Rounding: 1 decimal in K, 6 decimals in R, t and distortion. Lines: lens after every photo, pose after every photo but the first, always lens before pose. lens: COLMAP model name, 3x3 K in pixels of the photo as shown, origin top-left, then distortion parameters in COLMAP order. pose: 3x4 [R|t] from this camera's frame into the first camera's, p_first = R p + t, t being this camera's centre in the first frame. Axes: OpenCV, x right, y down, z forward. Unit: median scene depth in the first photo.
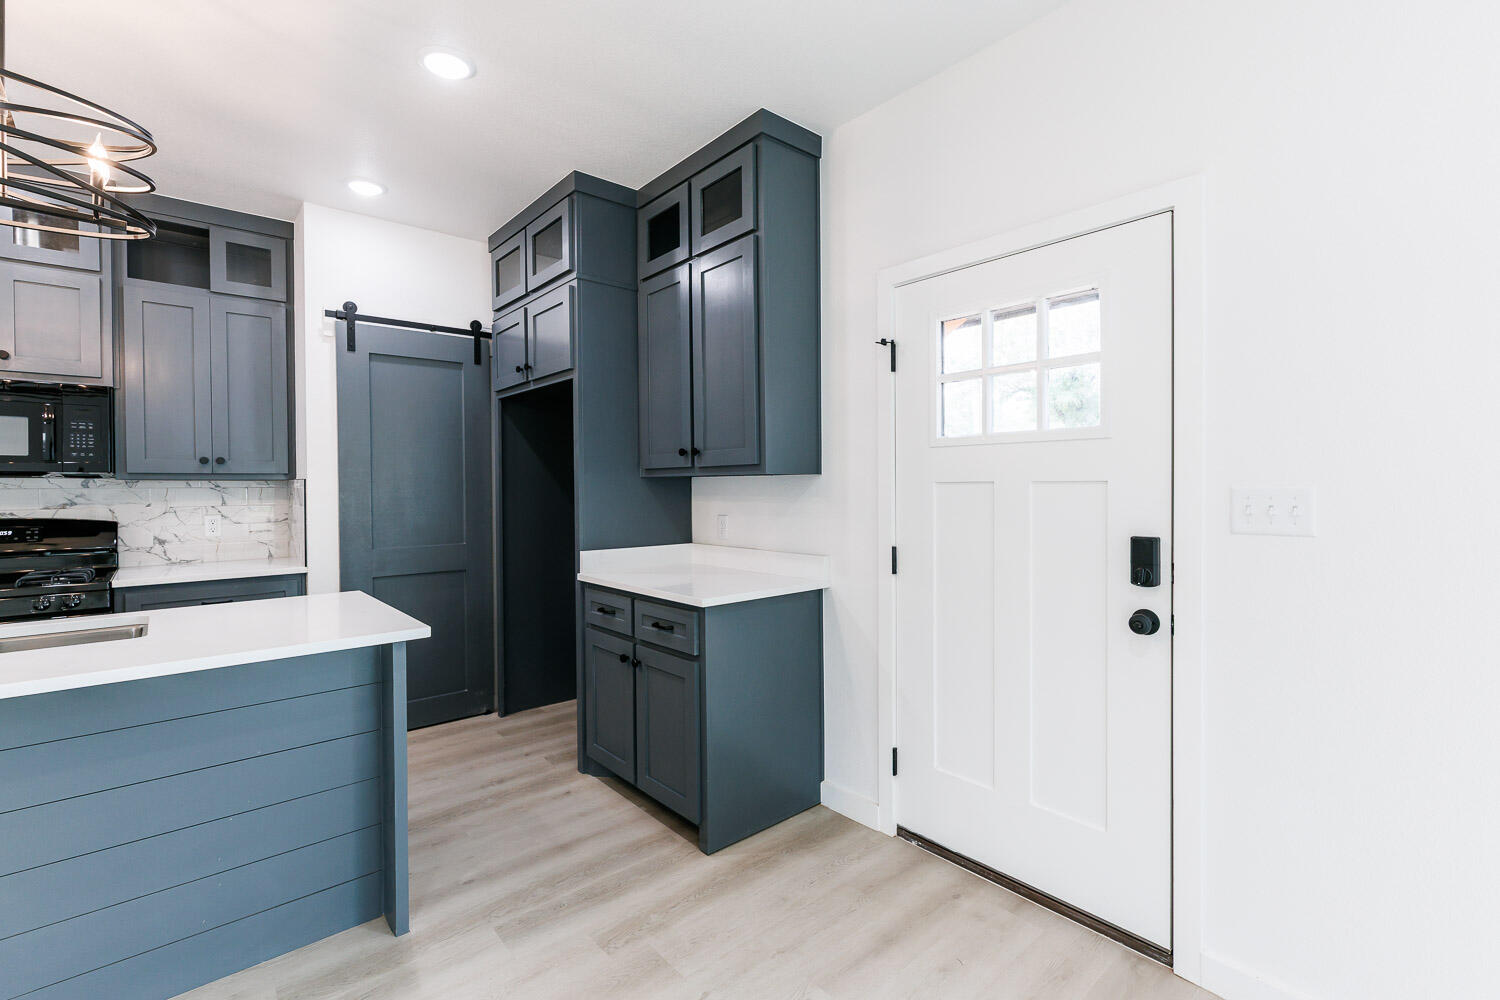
lens RADIAL K [[670.9, 0, 757.6], [0, 670.9, 488.5], [0, 0, 1]] dist [-0.002283, -0.000073]
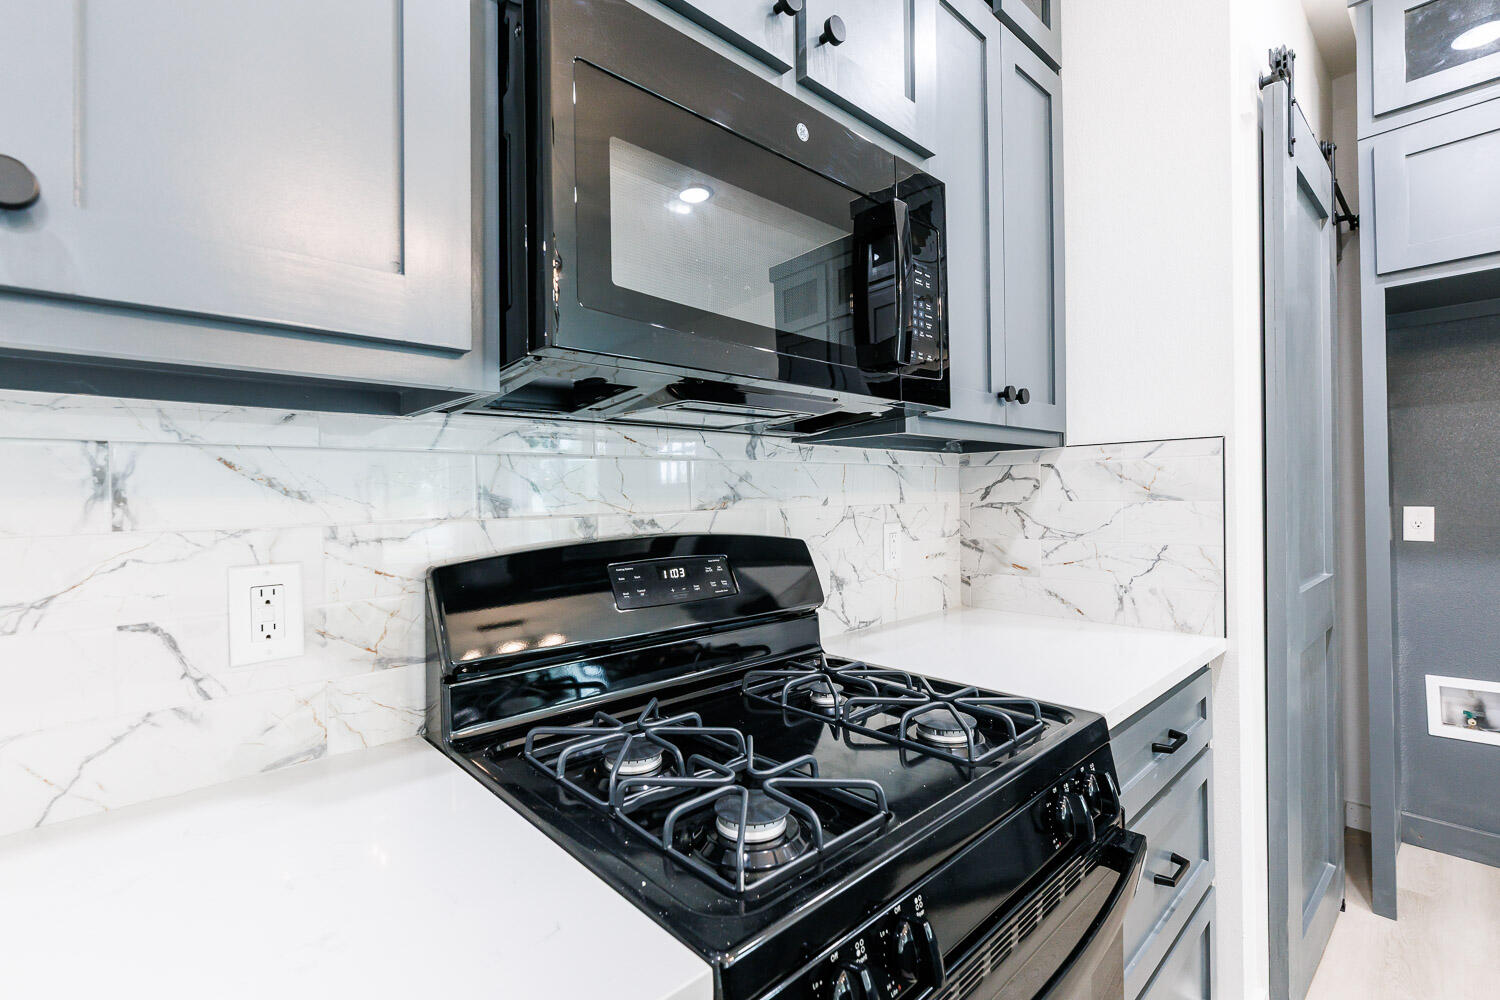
lens RADIAL K [[670.9, 0, 758.7], [0, 670.9, 494.9], [0, 0, 1]] dist [-0.002283, -0.000073]
pose [[0.999666, -0.011011, 0.023372, -1.138656], [0.011207, 0.999903, -0.008256, 0.028059], [-0.023279, 0.008516, 0.999693, 0.656740]]
